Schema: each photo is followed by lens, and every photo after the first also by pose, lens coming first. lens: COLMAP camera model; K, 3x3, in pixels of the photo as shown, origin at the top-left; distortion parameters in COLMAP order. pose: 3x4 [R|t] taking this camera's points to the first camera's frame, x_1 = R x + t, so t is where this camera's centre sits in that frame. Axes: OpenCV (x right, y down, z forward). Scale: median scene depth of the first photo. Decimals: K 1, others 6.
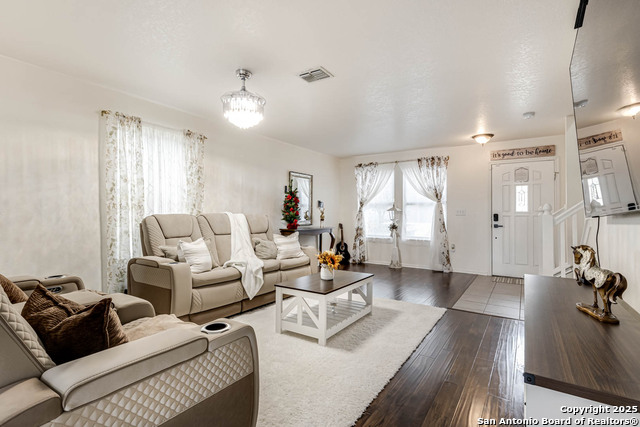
lens RADIAL K [[312.9, 0, 320.0], [0, 312.9, 213.5], [0, 0, 1]] dist [-0.001137, -0.000051]
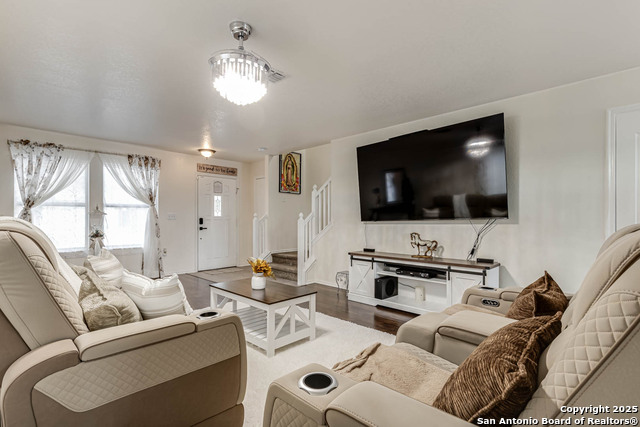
lens RADIAL K [[309.3, 0, 337.1], [0, 309.3, 219.2], [0, 0, 1]] dist [-0.000555, -0.000105]
pose [[0.152161, -0.005749, 0.988339, -0.466728], [-0.009873, 0.999924, 0.007336, -0.007285], [-0.988306, -0.010875, 0.152092, 0.301158]]
